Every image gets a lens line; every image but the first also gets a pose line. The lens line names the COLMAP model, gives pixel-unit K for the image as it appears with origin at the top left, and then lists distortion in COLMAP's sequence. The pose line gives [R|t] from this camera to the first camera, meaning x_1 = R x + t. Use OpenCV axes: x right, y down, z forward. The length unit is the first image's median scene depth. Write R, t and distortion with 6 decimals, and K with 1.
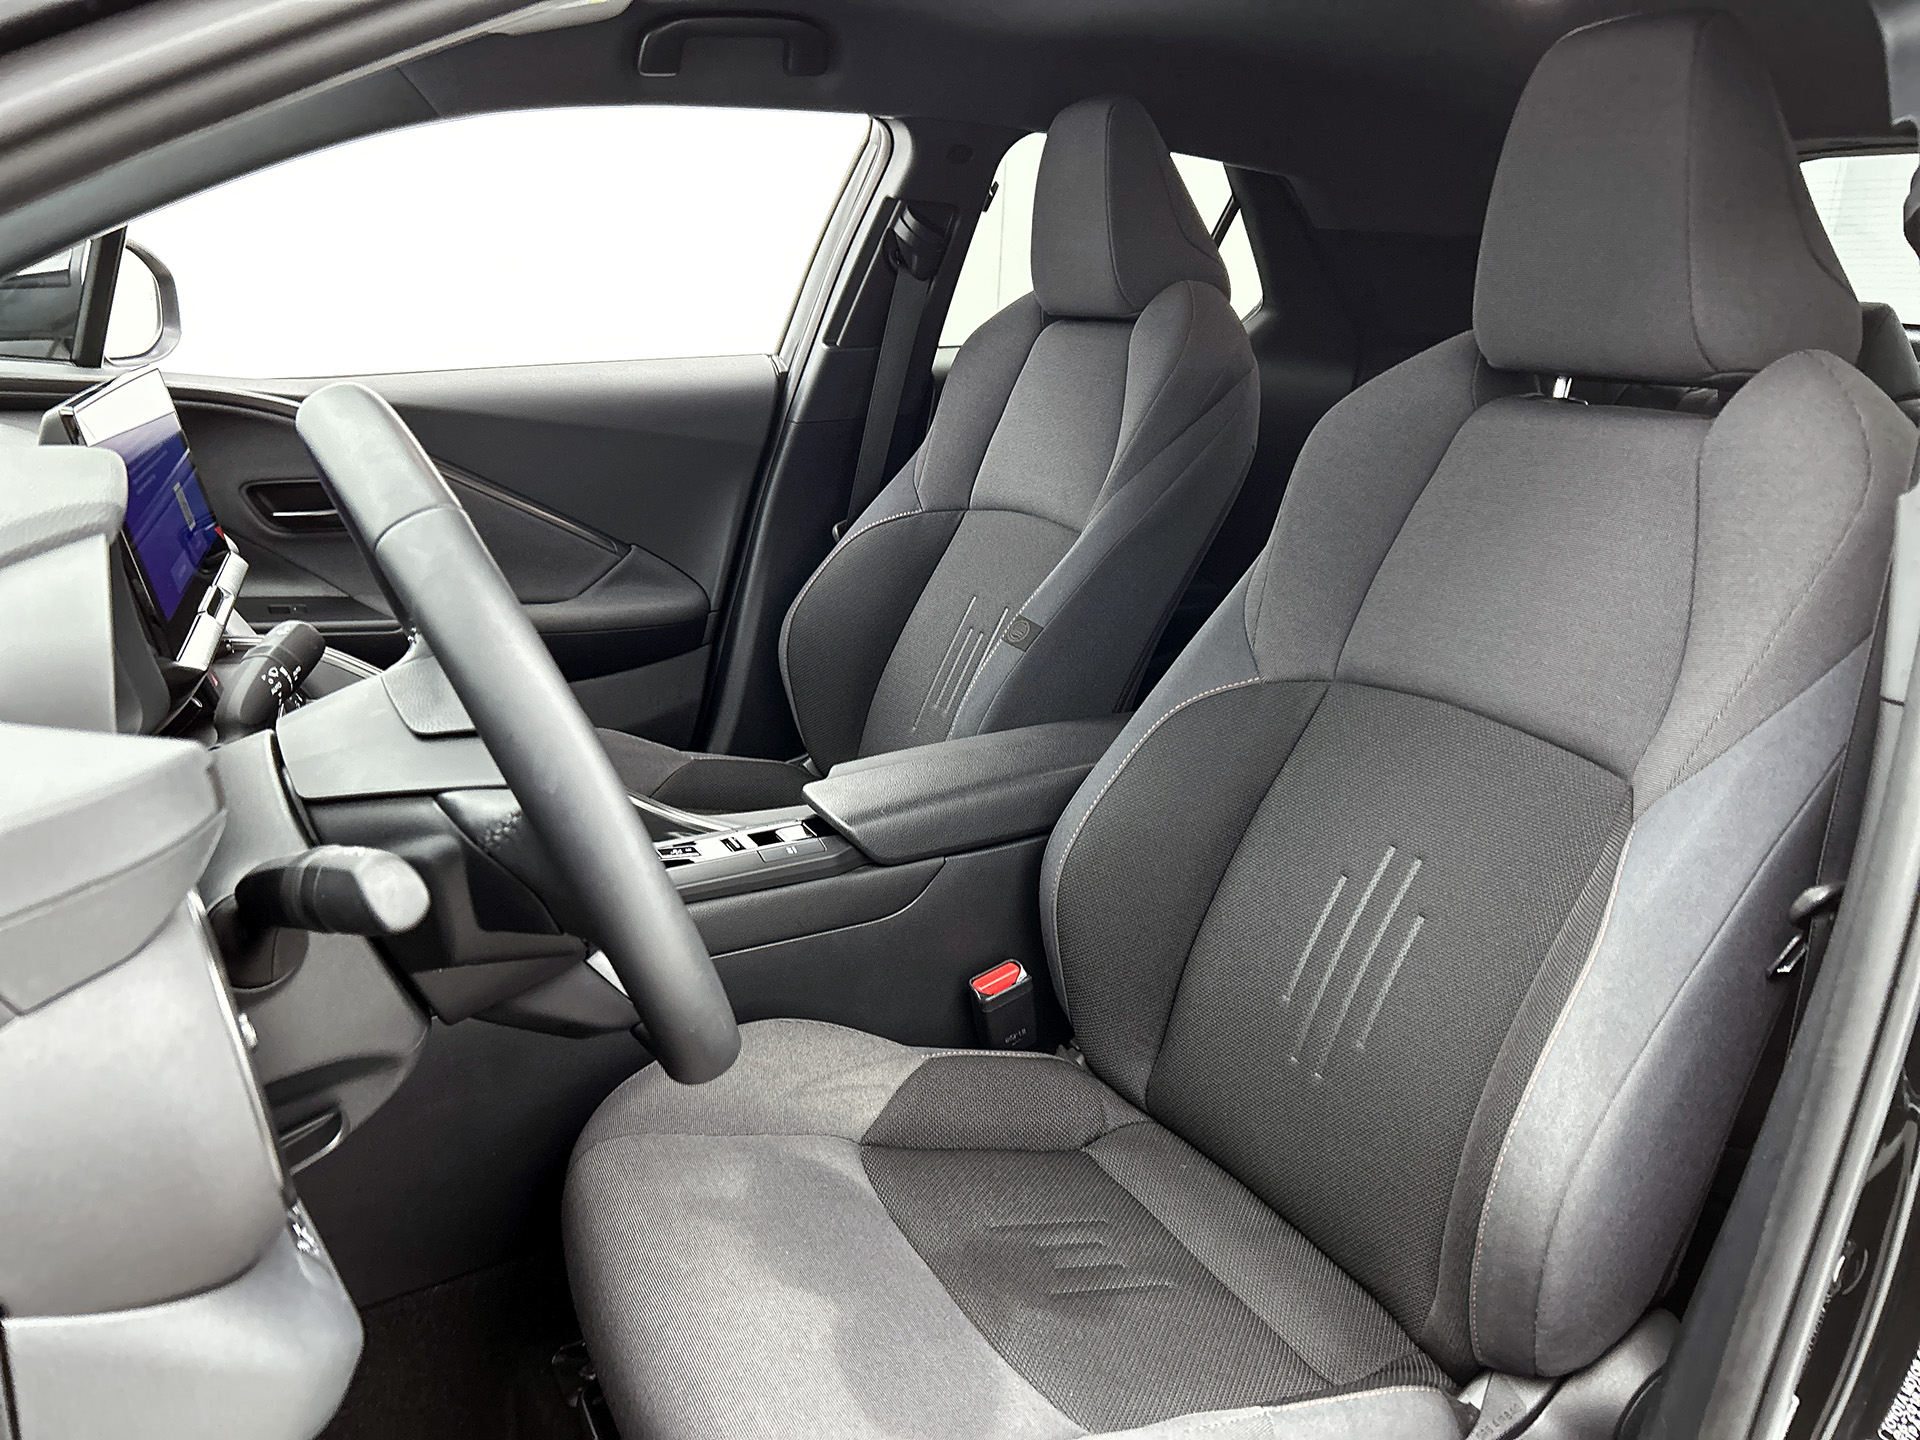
lens RADIAL K [[1443.4, 0, 965.6], [0, 1443.4, 718.1], [0, 0, 1]] dist [0.039376, -0.060506]
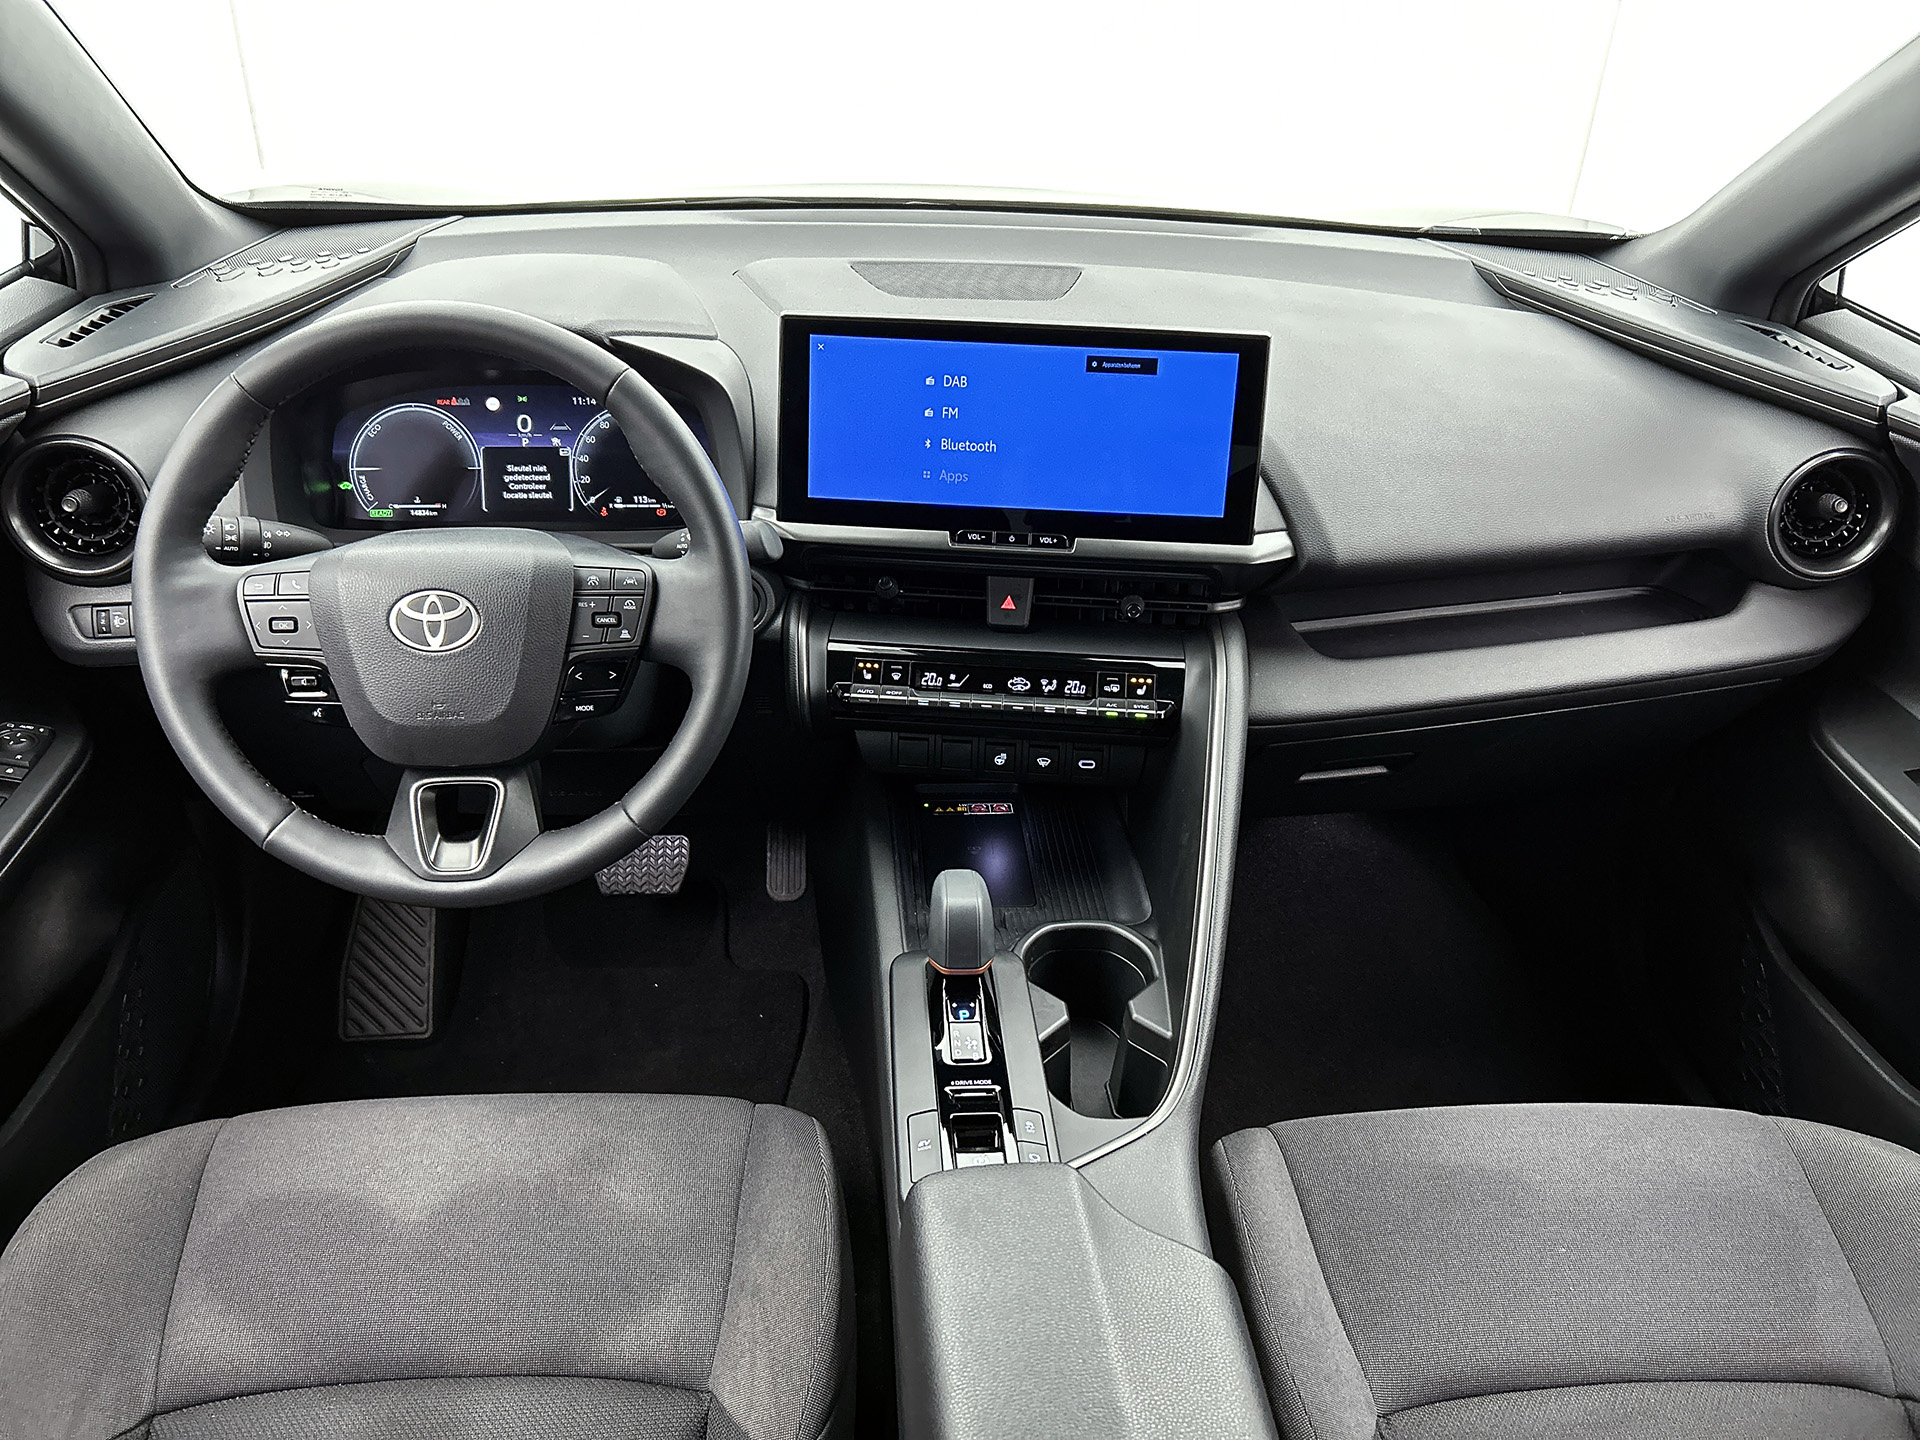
lens RADIAL K [[1443.4, 0, 994.1], [0, 1443.4, 744.2], [0, 0, 1]] dist [0.039376, -0.060506]
pose [[-0.404803, 0.402017, -0.821290, 0.255200], [-0.311352, 0.783902, 0.537176, -0.315367], [0.859764, 0.473160, -0.192157, 0.749983]]
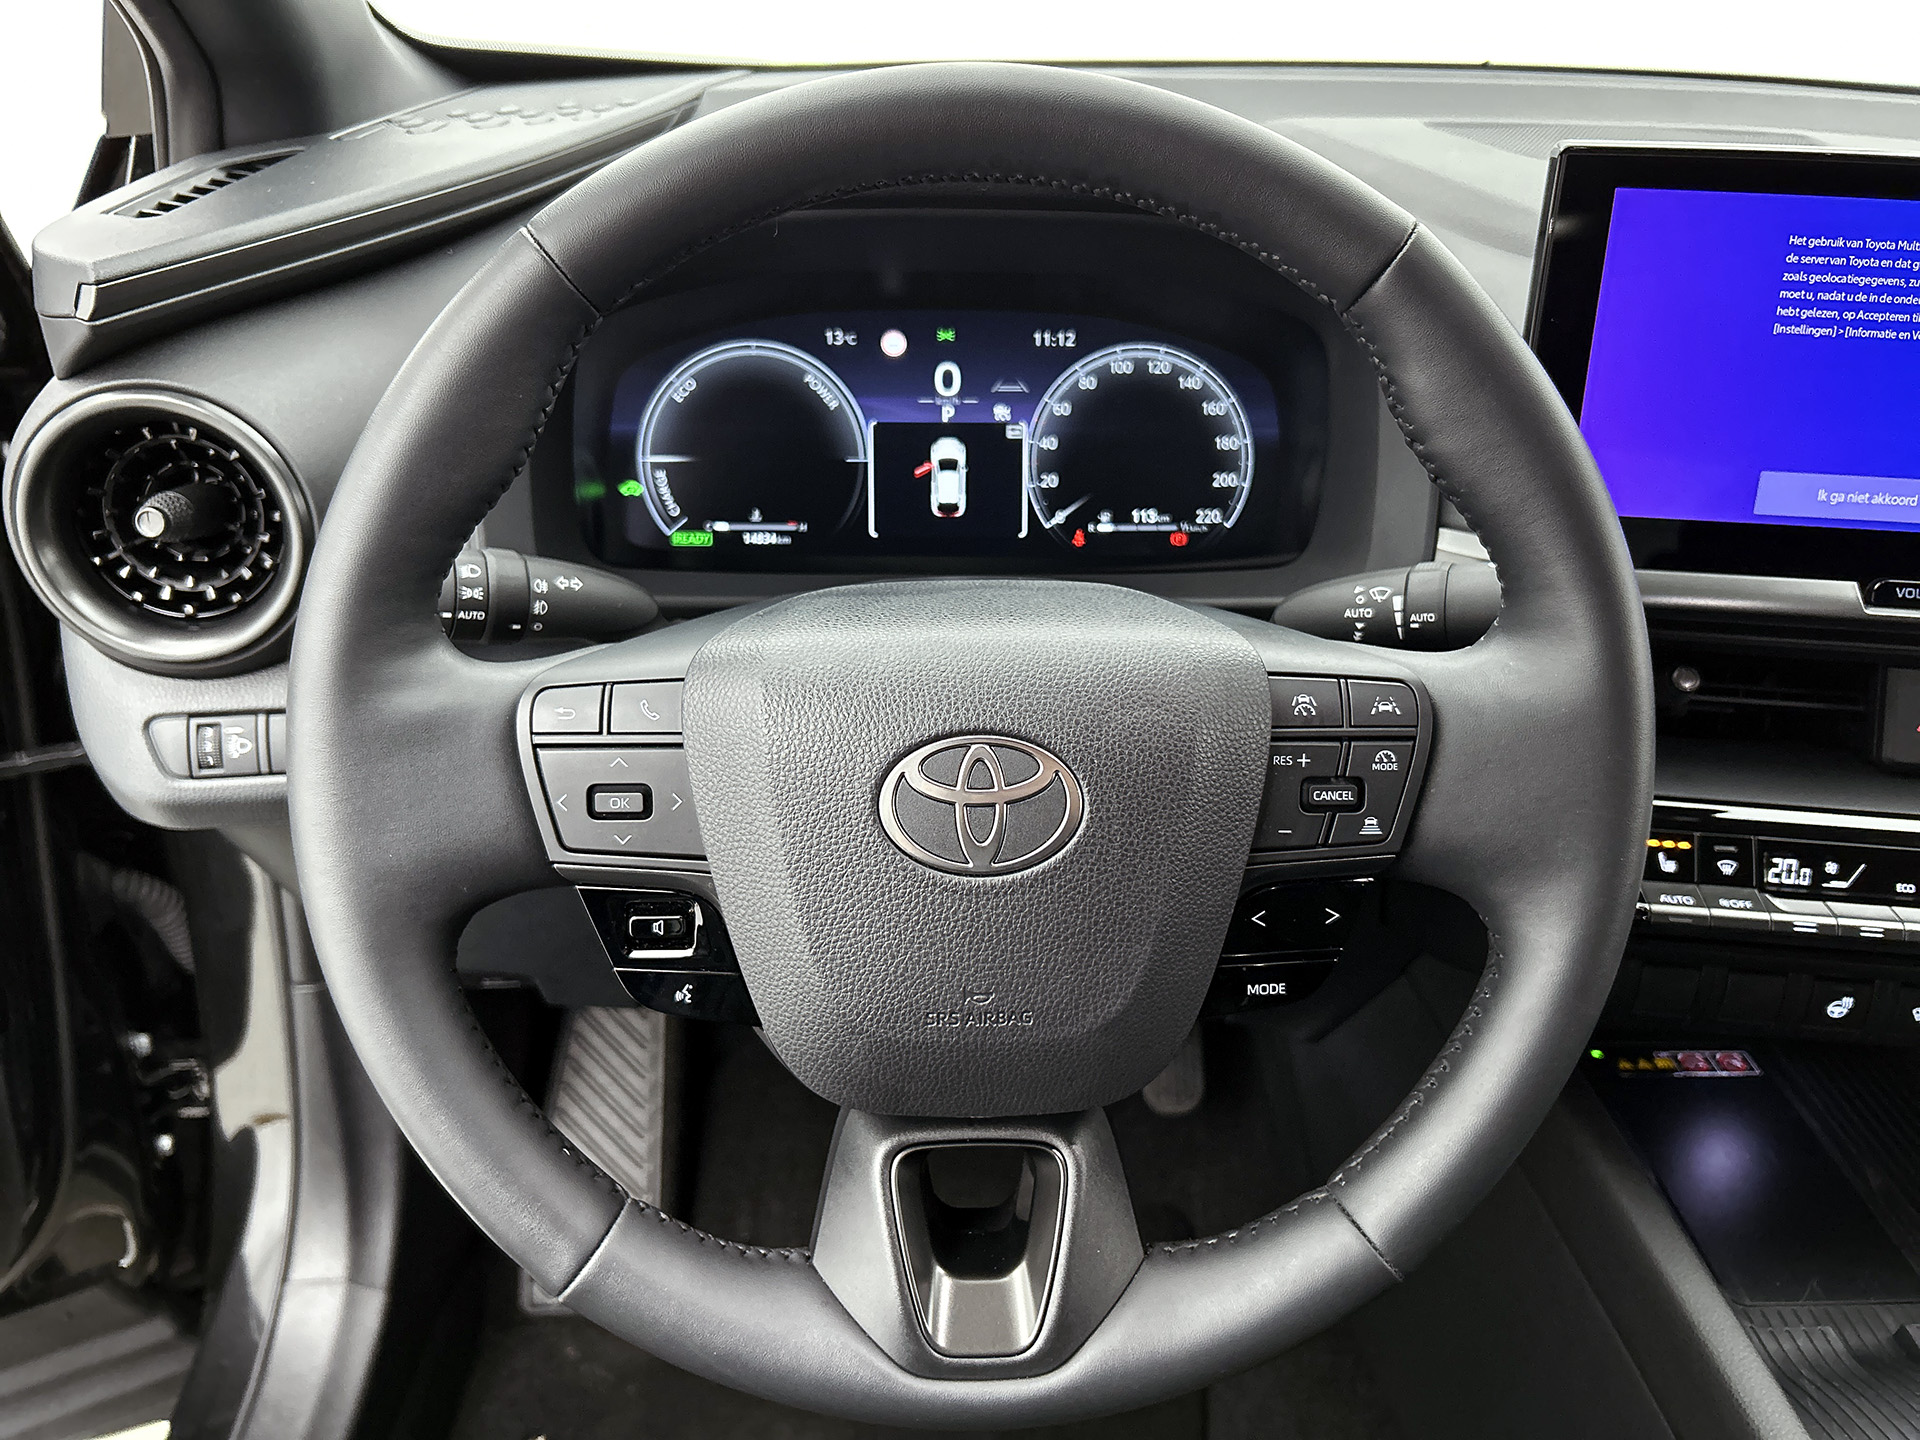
lens RADIAL K [[1443.4, 0, 973.4], [0, 1443.4, 727.0], [0, 0, 1]] dist [0.039376, -0.060506]
pose [[-0.445667, 0.382397, -0.809416, 0.059821], [-0.297492, 0.789523, 0.536799, -0.129563], [0.844322, 0.480028, -0.238104, 0.493711]]
